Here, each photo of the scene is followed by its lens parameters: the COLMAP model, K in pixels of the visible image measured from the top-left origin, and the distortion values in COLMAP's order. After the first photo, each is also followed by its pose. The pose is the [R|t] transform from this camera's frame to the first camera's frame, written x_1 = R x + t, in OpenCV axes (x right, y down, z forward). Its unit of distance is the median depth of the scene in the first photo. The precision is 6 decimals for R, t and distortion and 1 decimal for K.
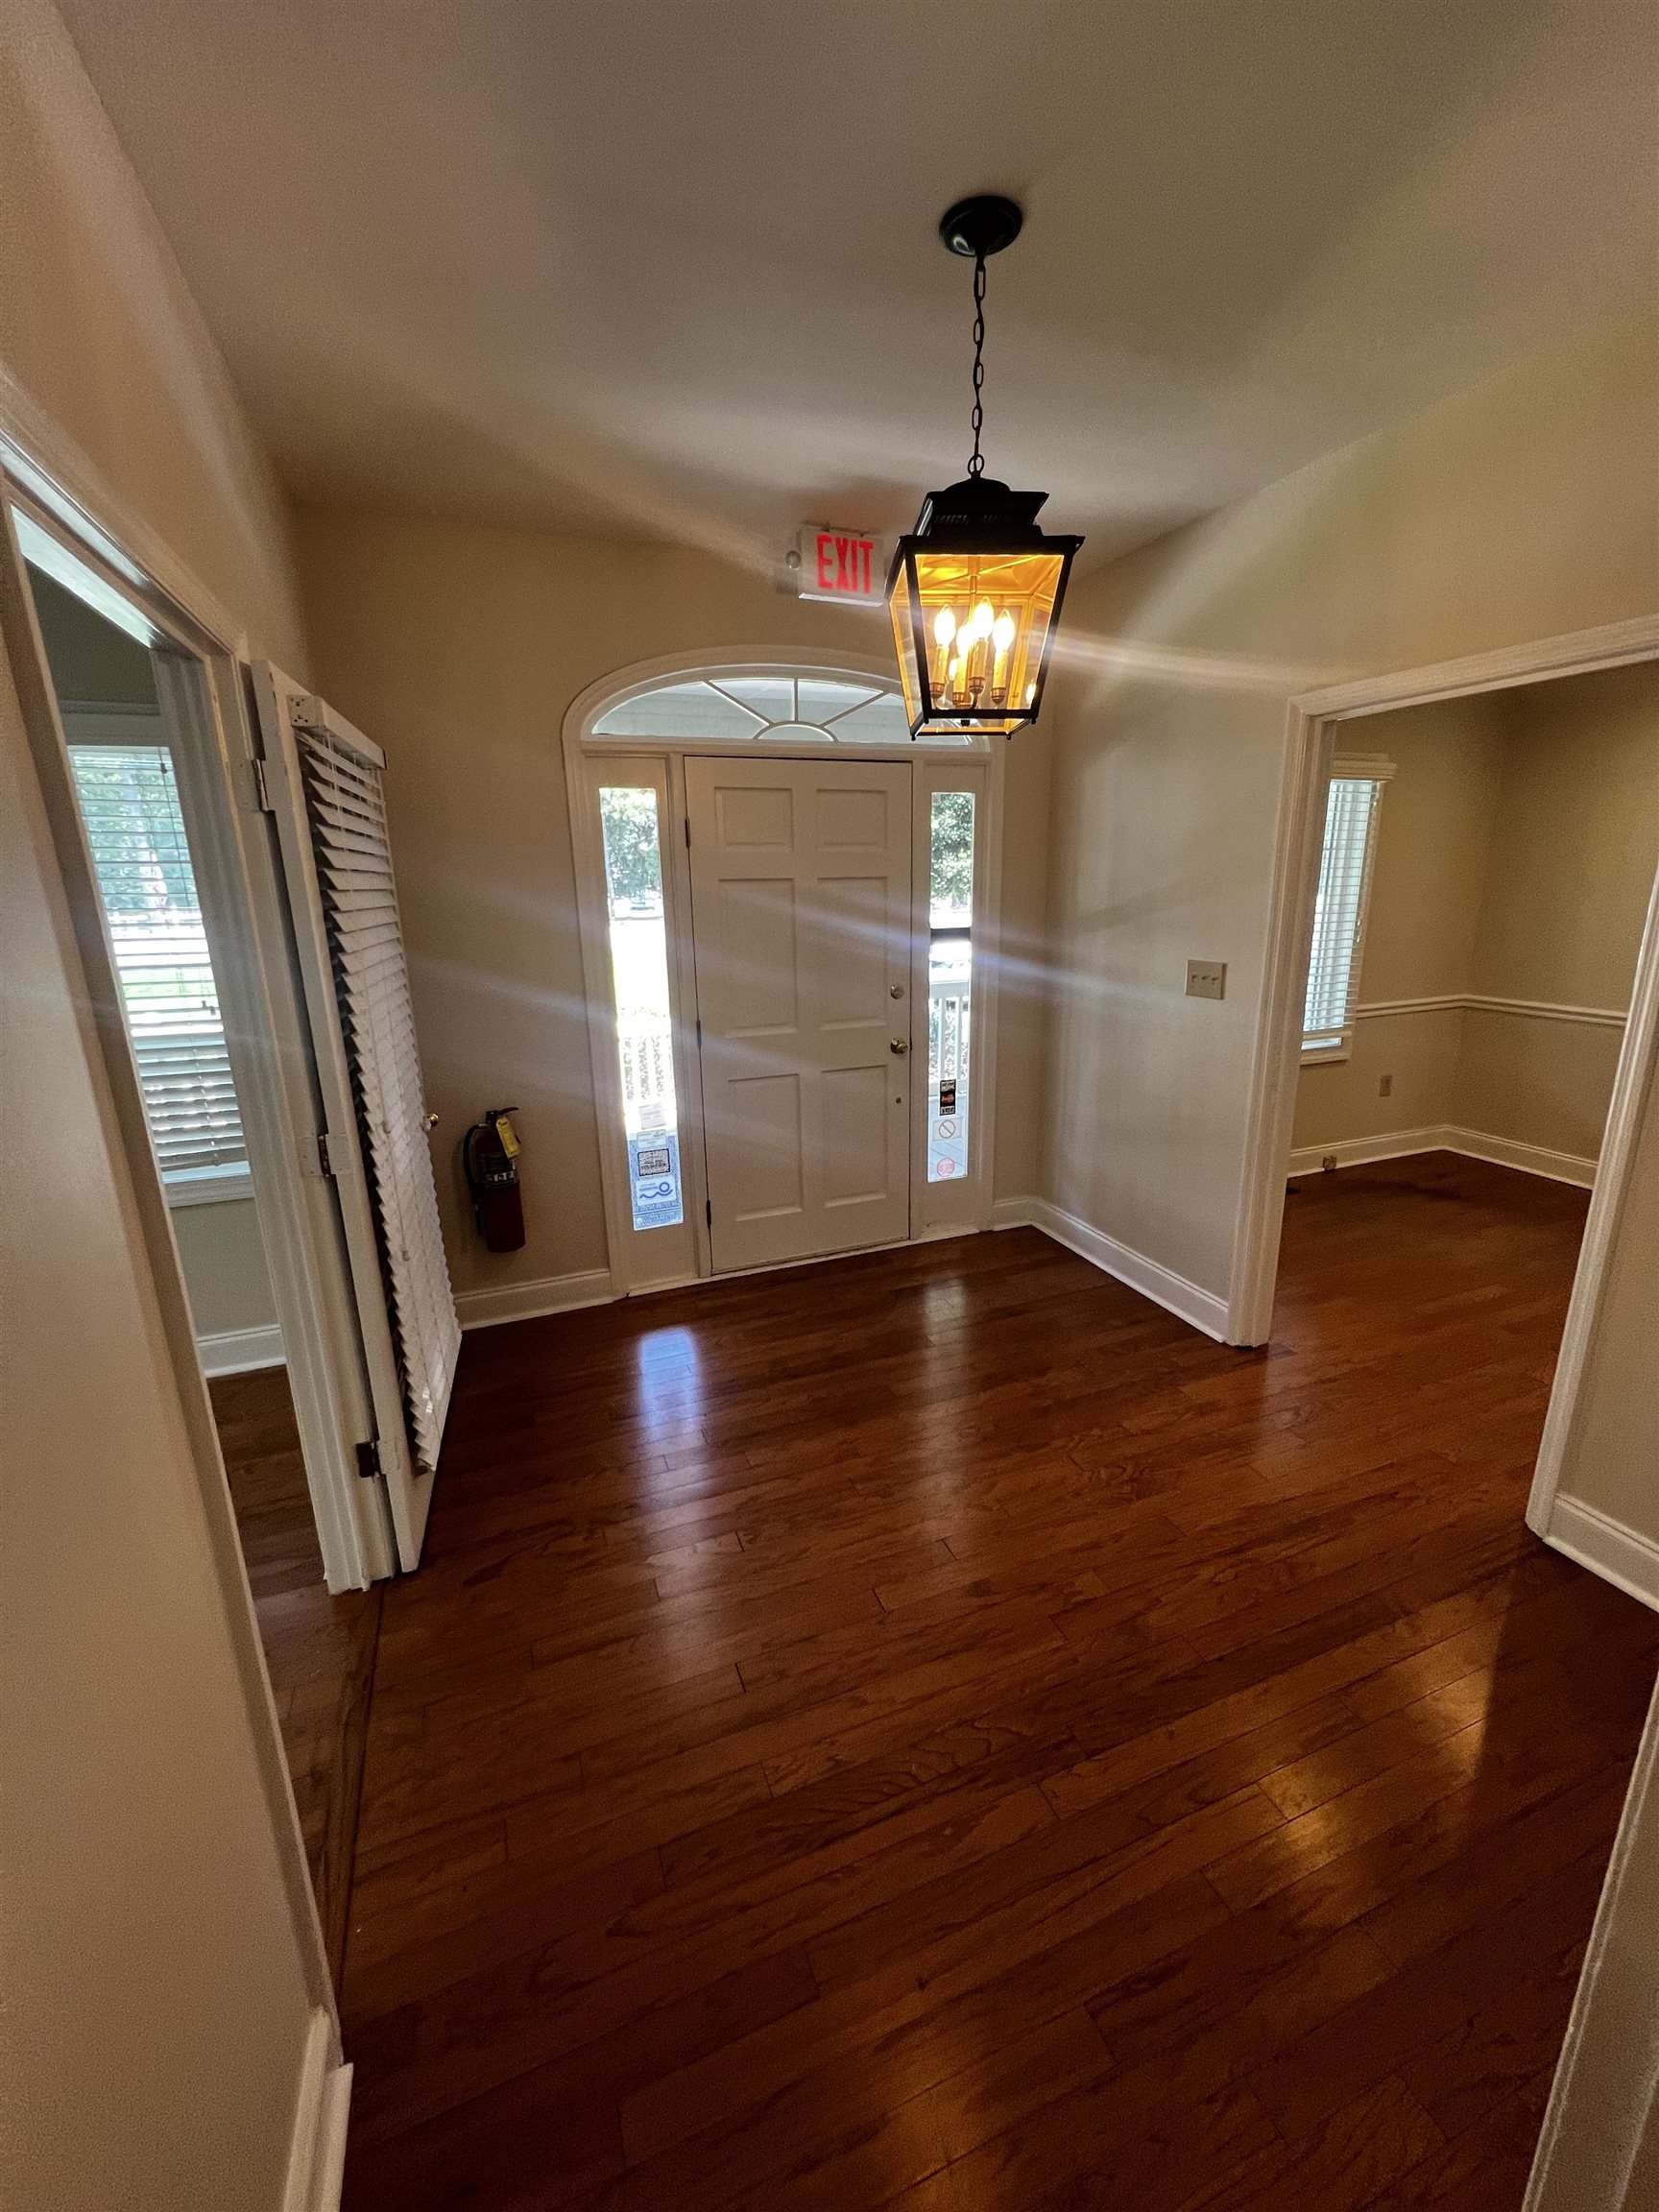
lens RADIAL K [[888.4, 0, 834.7], [0, 888.4, 1099.6], [0, 0, 1]] dist [-0.002949, 0.000614]
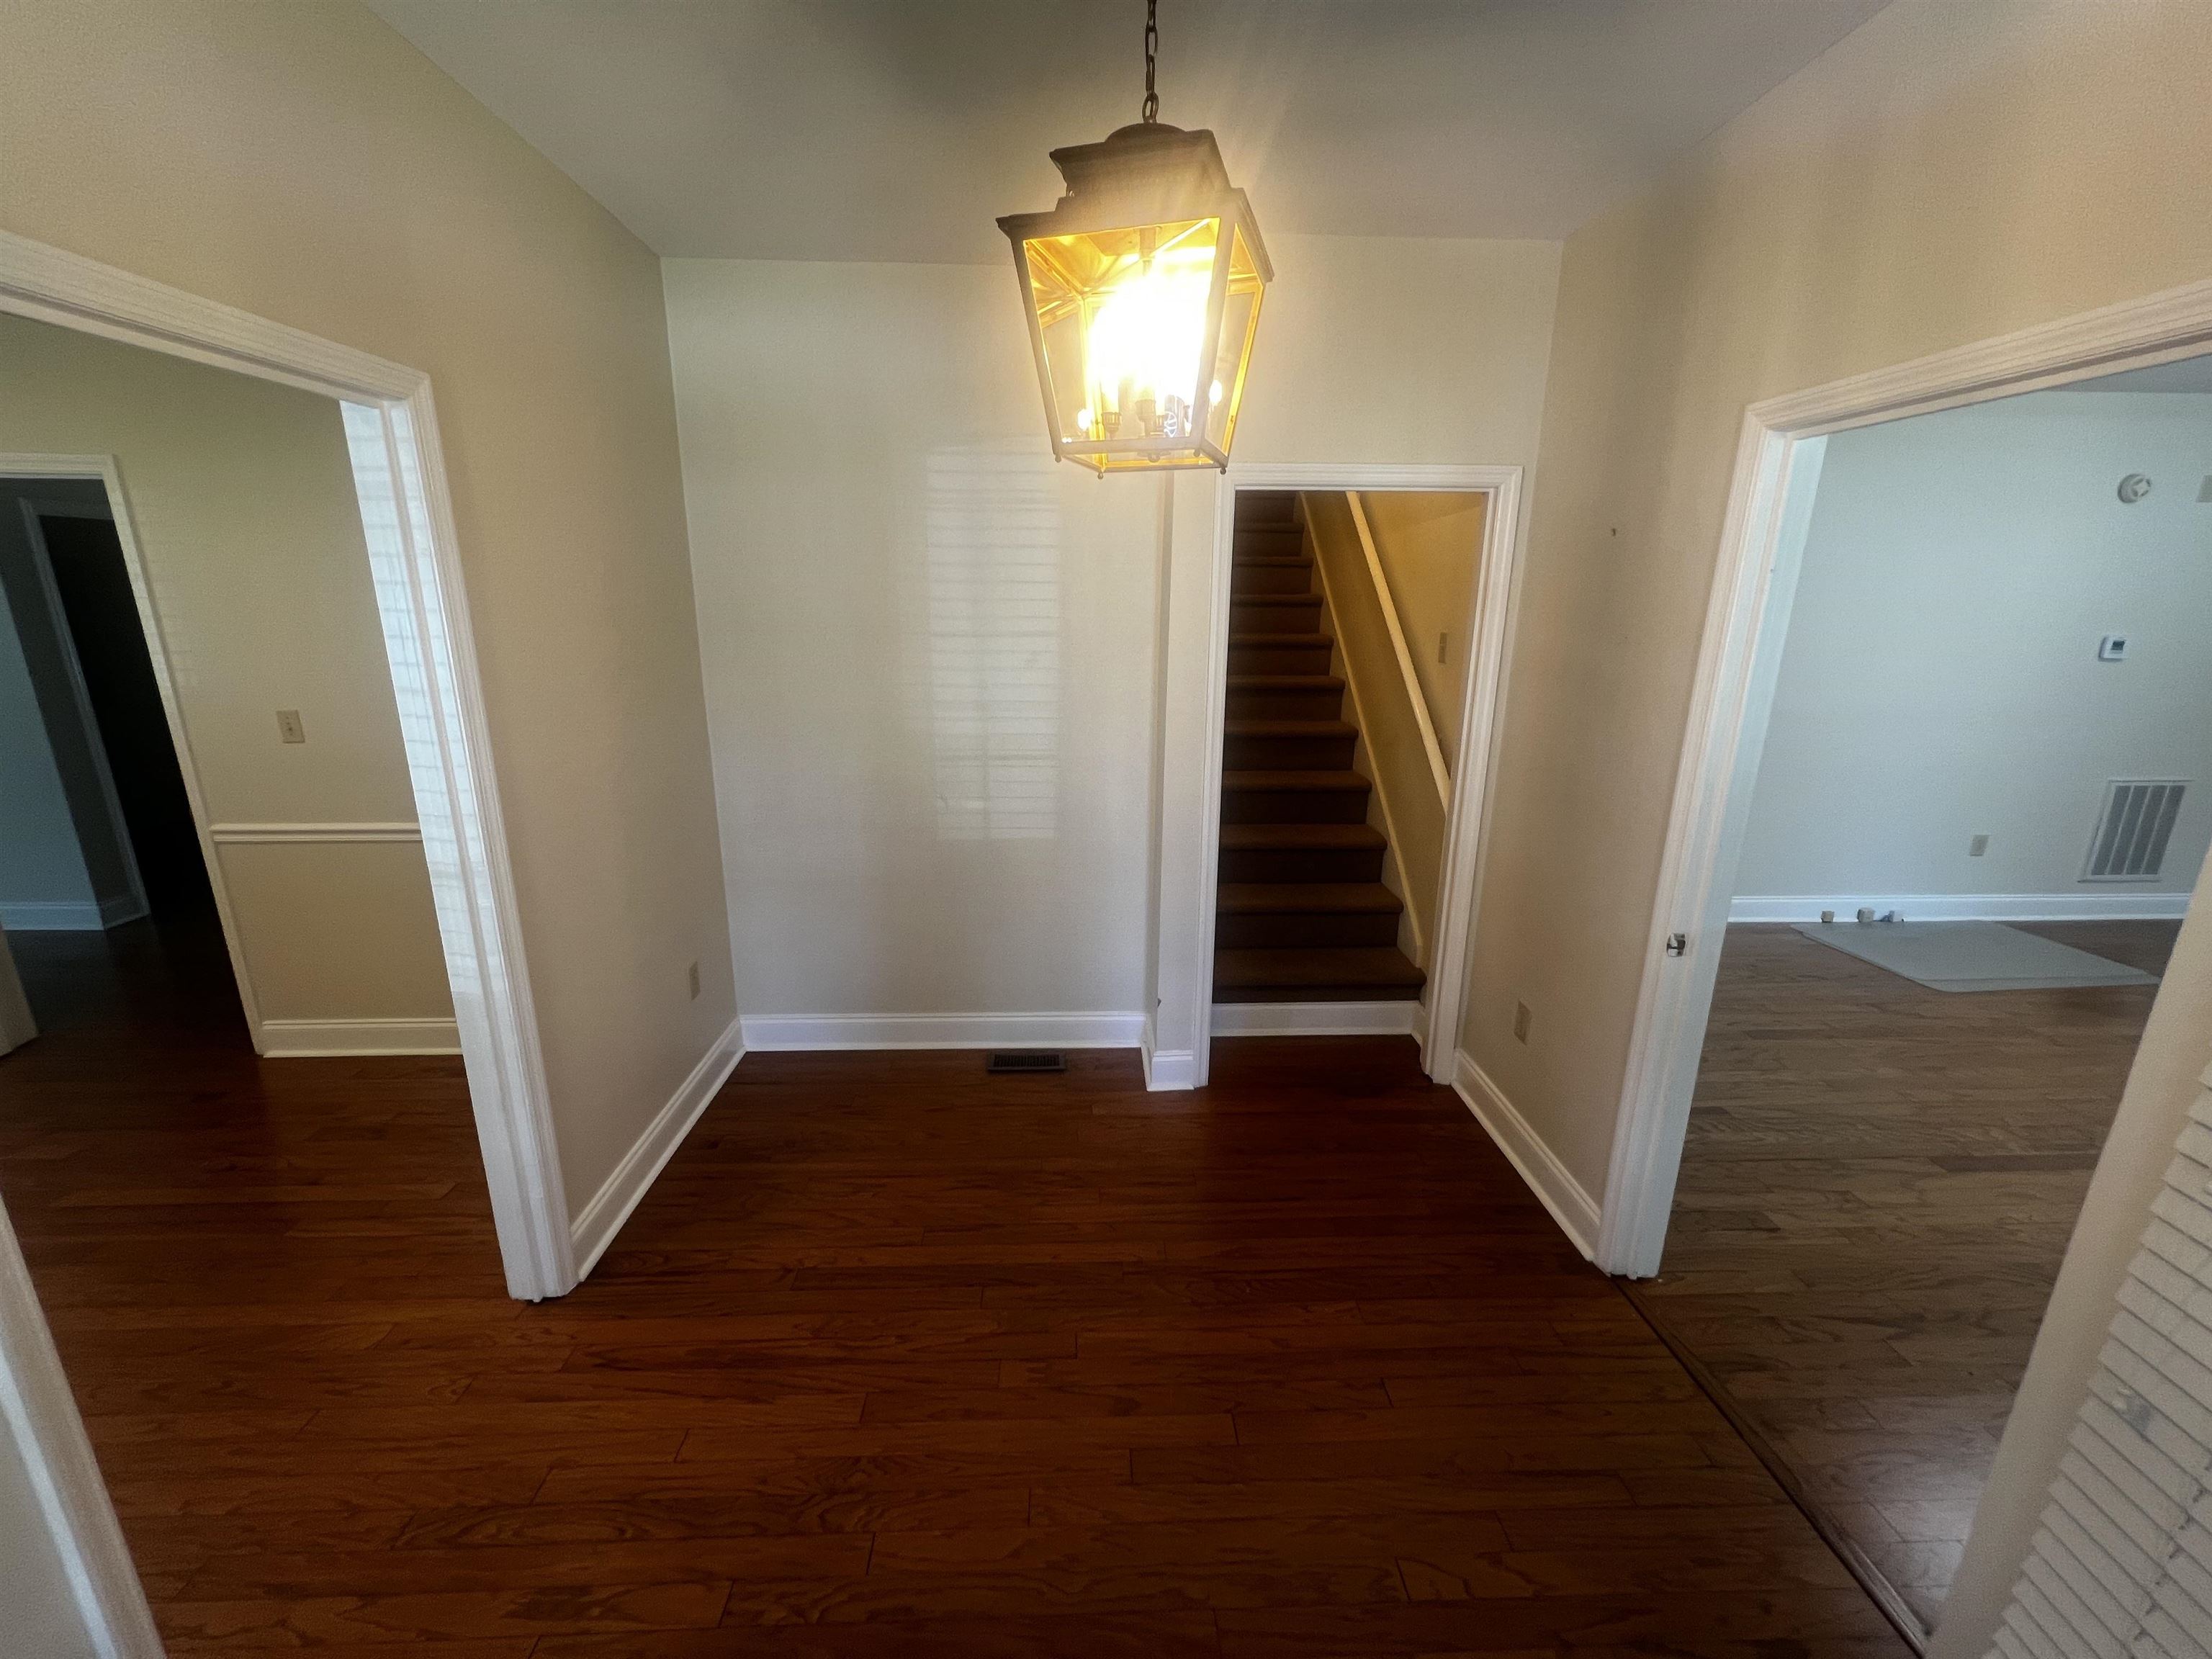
lens RADIAL K [[888.4, 0, 1105.2], [0, 888.4, 824.7], [0, 0, 1]] dist [-0.002949, 0.000614]
pose [[-0.945001, -0.078647, 0.317470, -0.056135], [0.085292, 0.877813, 0.471349, -0.371533], [-0.315750, 0.472503, -0.822826, 1.306822]]
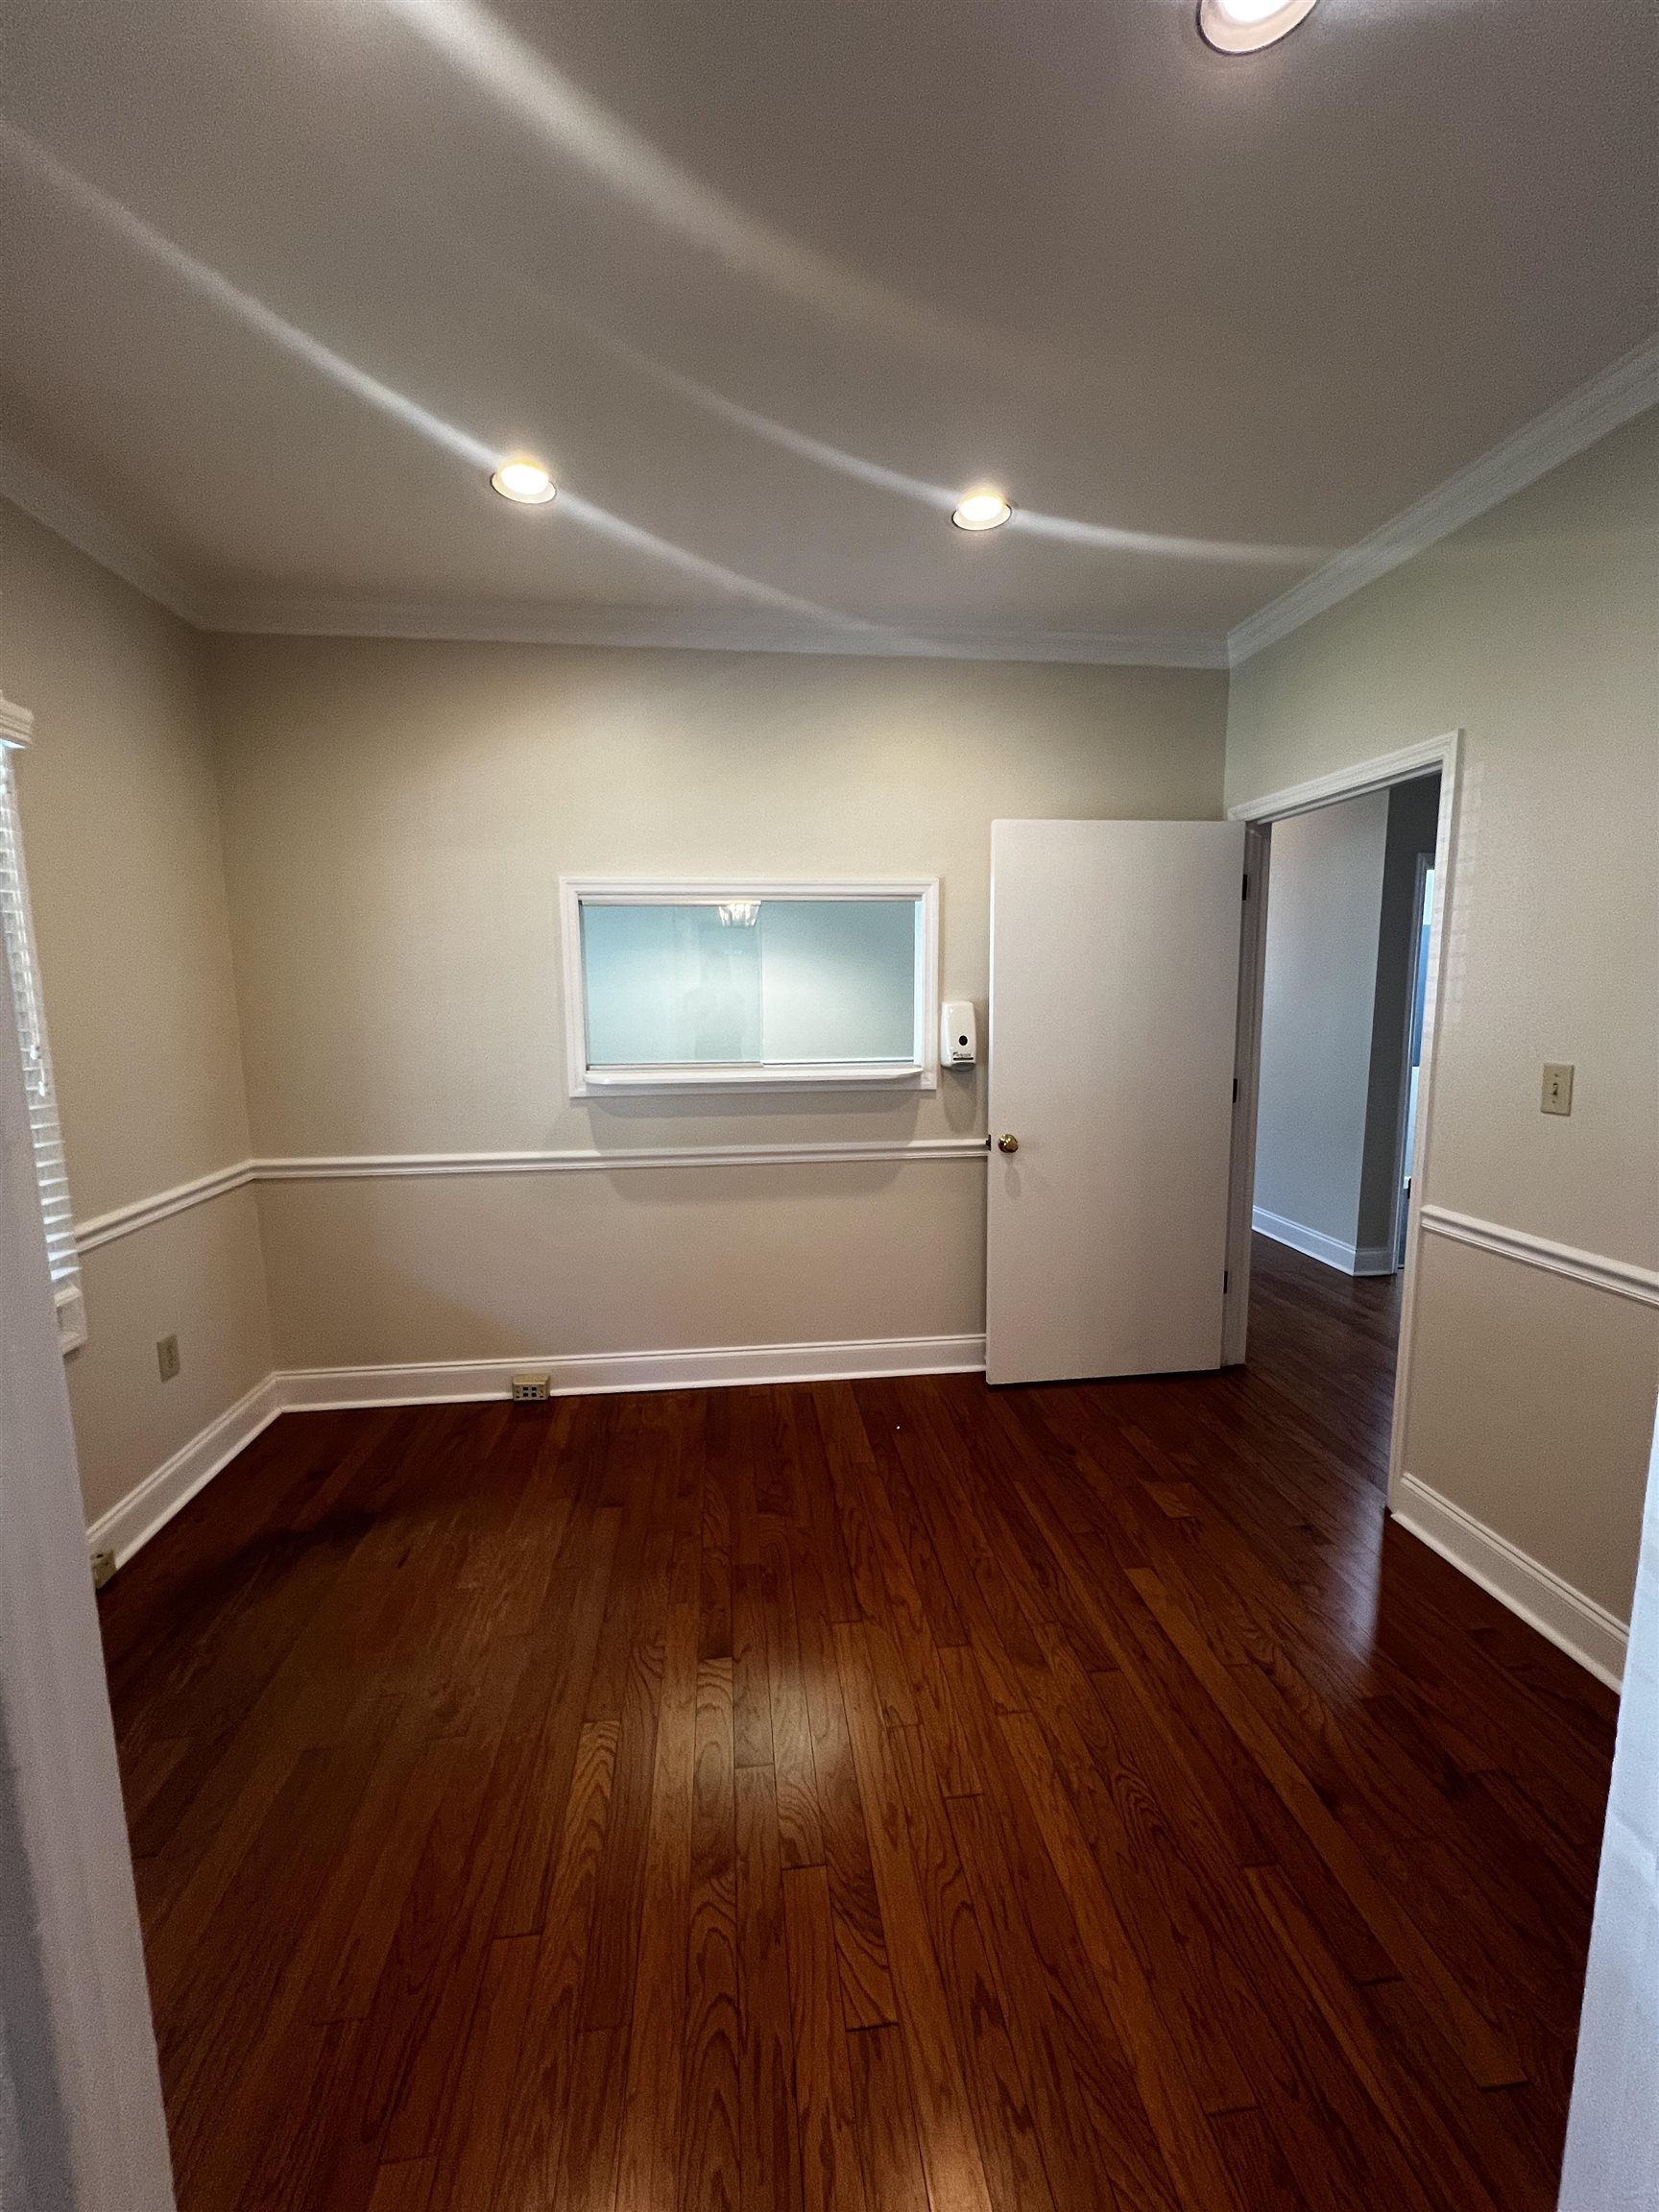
lens RADIAL K [[888.2, 0, 828.6], [0, 888.2, 1102.1], [0, 0, 1]] dist [0.000119, -0.000191]
pose [[0.253874, -0.114444, 0.960443, 0.498271], [0.247510, 0.967601, 0.049873, -0.191722], [-0.935033, 0.225058, 0.273974, 0.972198]]
